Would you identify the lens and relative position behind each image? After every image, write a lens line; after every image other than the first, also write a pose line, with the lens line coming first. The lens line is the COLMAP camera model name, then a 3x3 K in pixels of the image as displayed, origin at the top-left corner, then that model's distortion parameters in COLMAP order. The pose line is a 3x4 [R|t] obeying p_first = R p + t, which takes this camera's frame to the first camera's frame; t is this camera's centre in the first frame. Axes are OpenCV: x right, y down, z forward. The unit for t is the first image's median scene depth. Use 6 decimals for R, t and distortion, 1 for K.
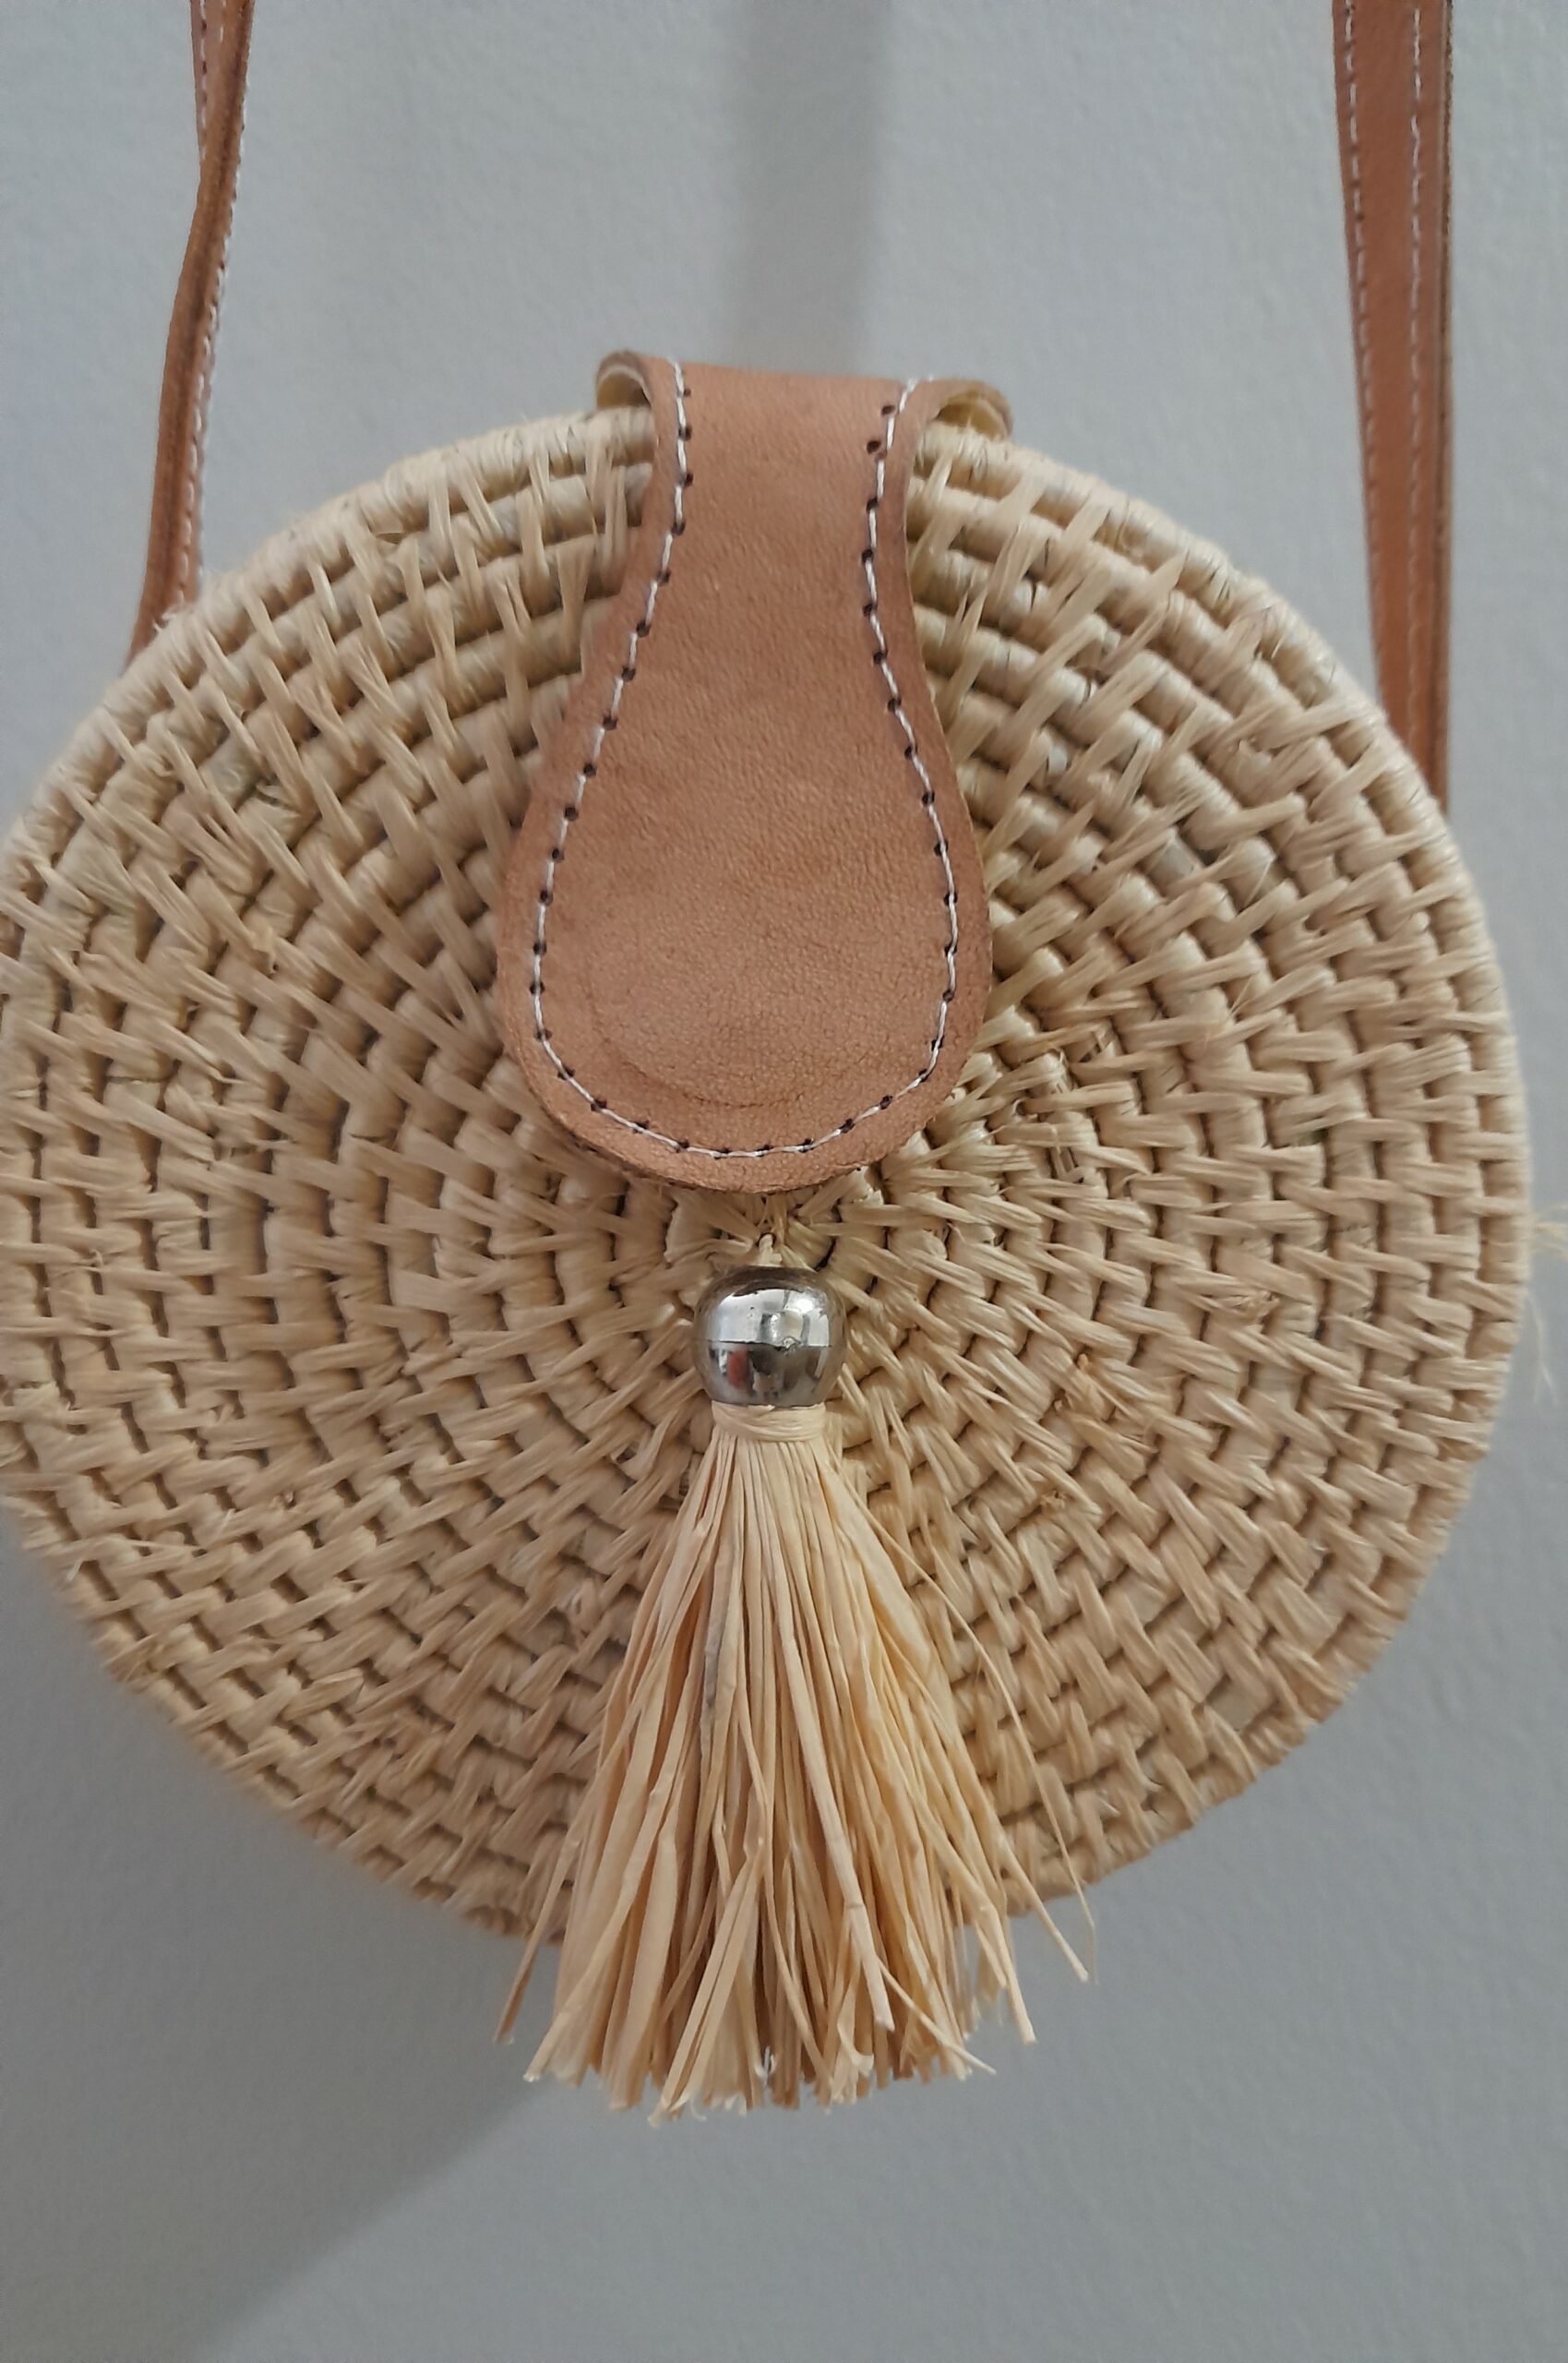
lens RADIAL K [[1786.4, 0, 784.0], [0, 1786.4, 1181.5], [0, 0, 1]] dist [-0.000149, -0.002232]
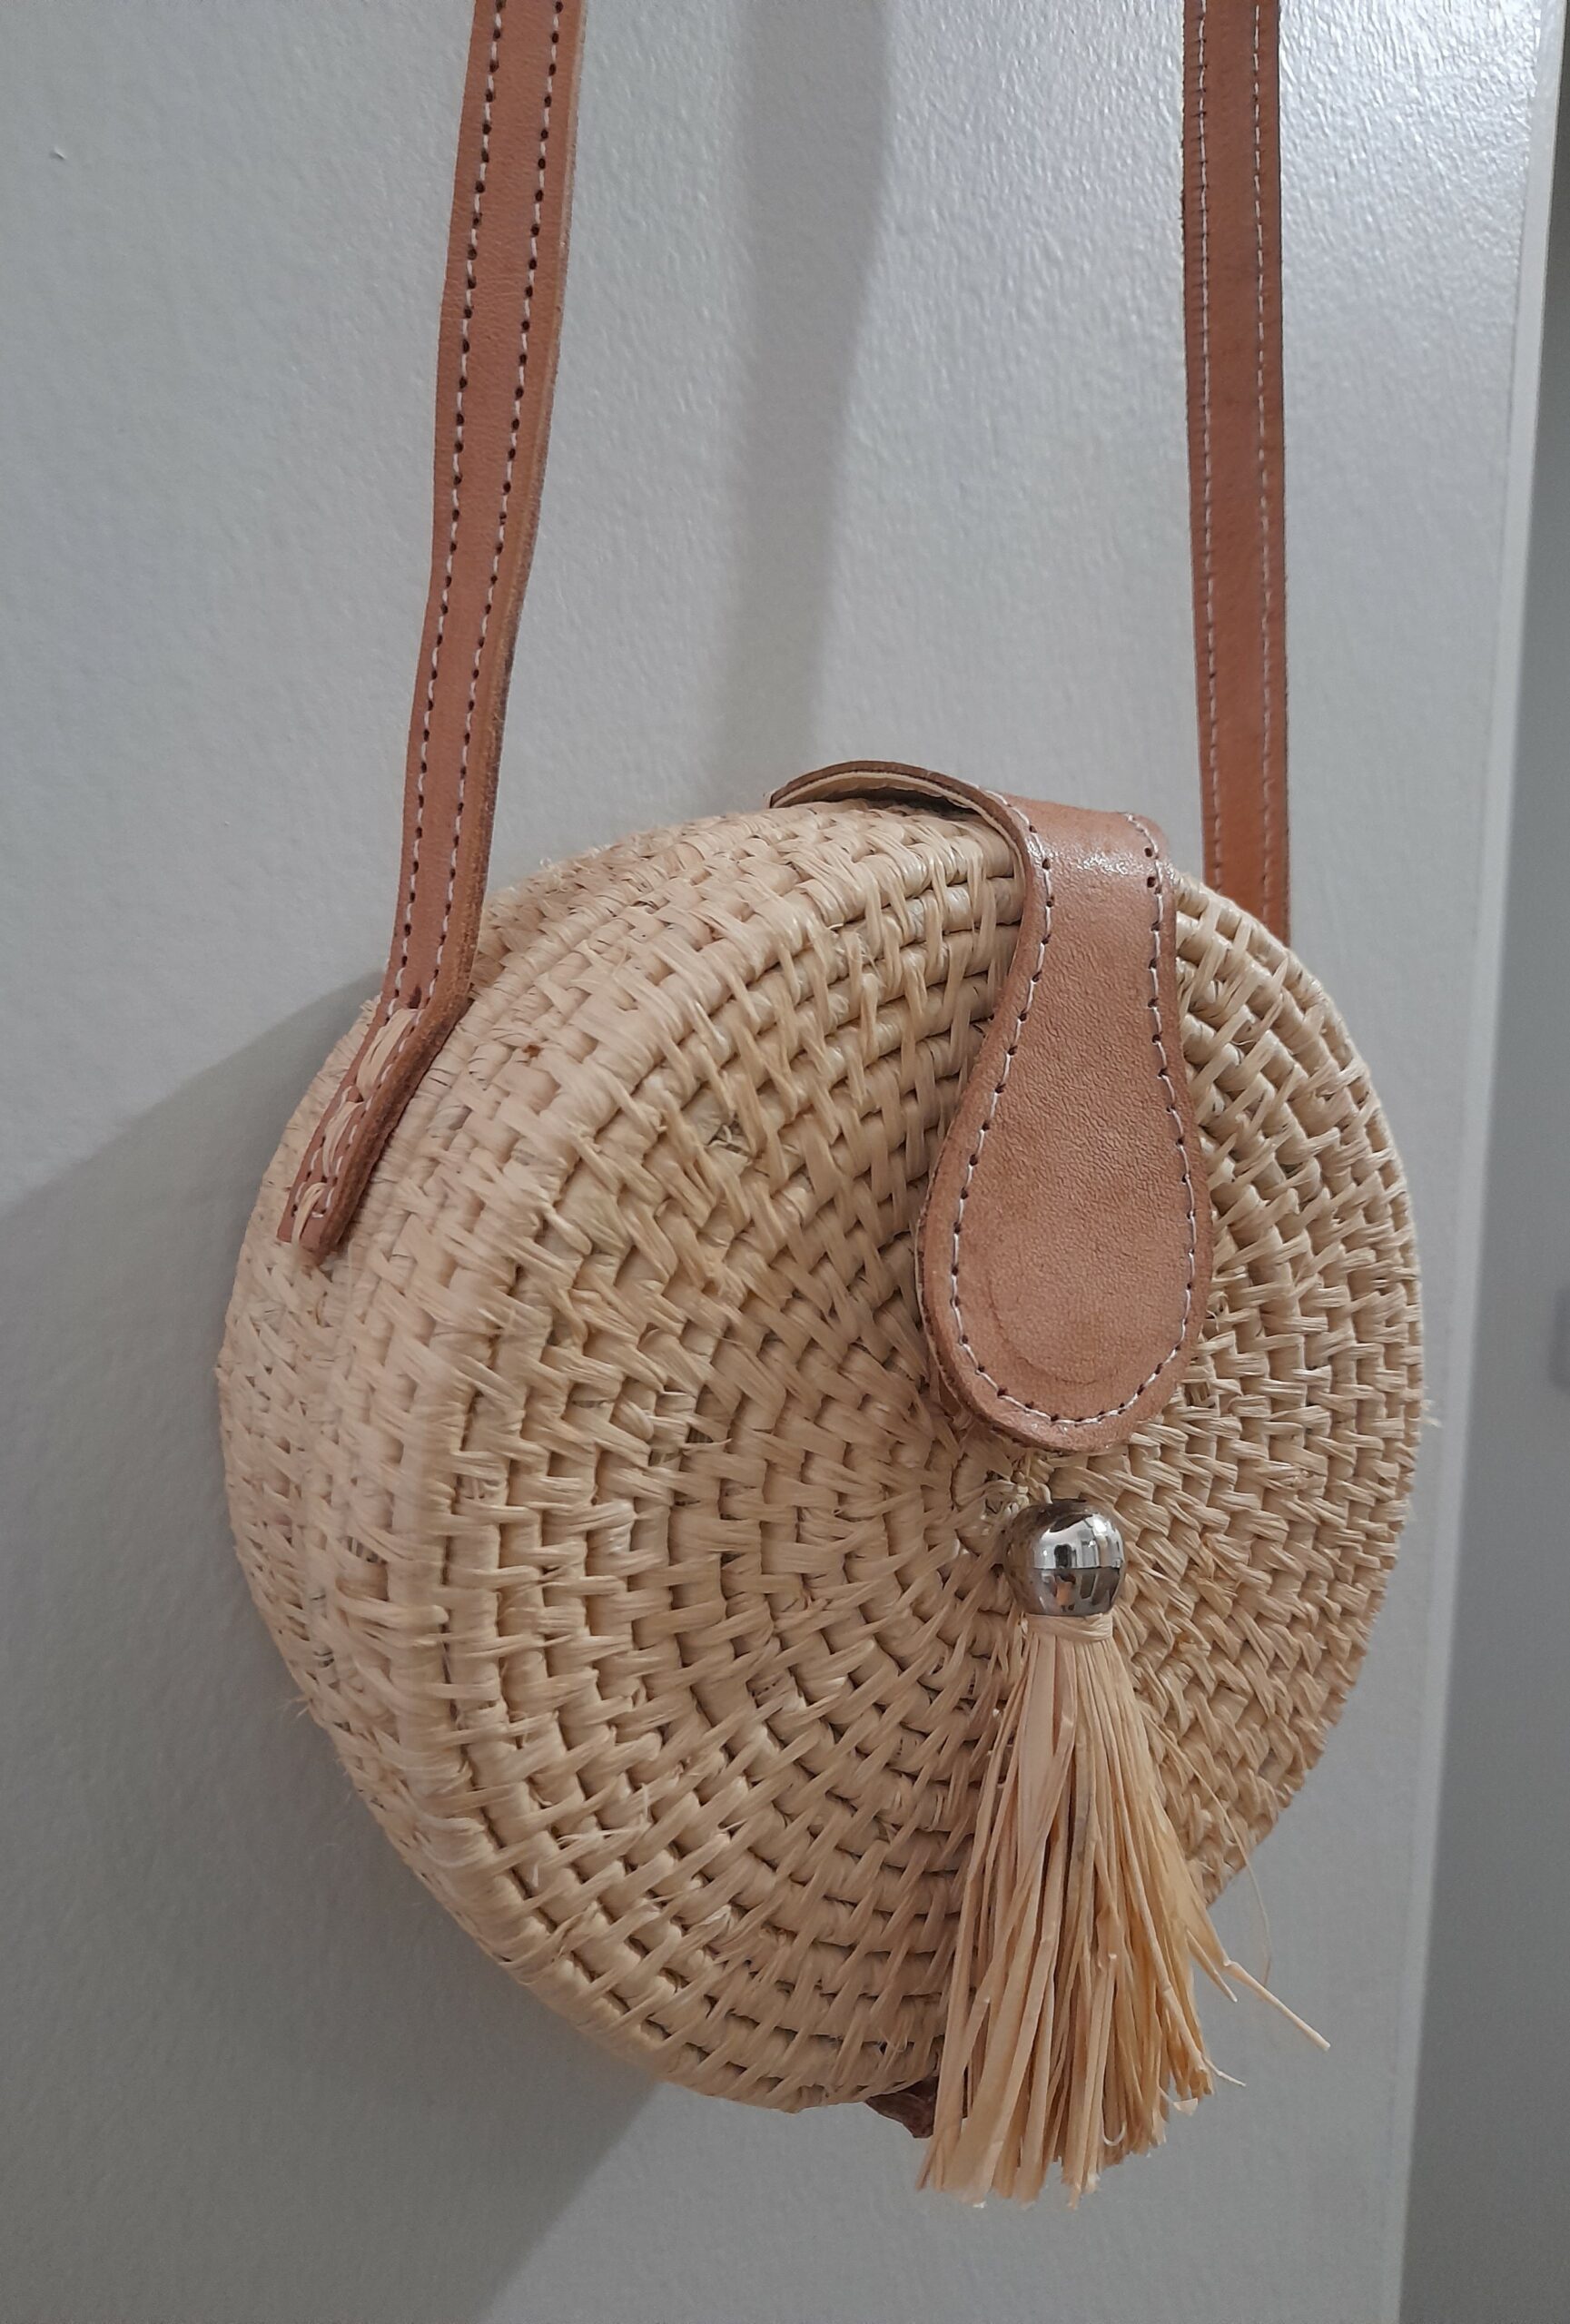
lens RADIAL K [[1781.2, 0, 785.0], [0, 1781.2, 1162.0], [0, 0, 1]] dist [-0.006724, -0.004214]
pose [[0.838412, -0.025497, 0.544441, -0.839981], [0.042906, 0.998893, -0.019294, -0.173740], [-0.543346, 0.039536, 0.838577, 0.035887]]
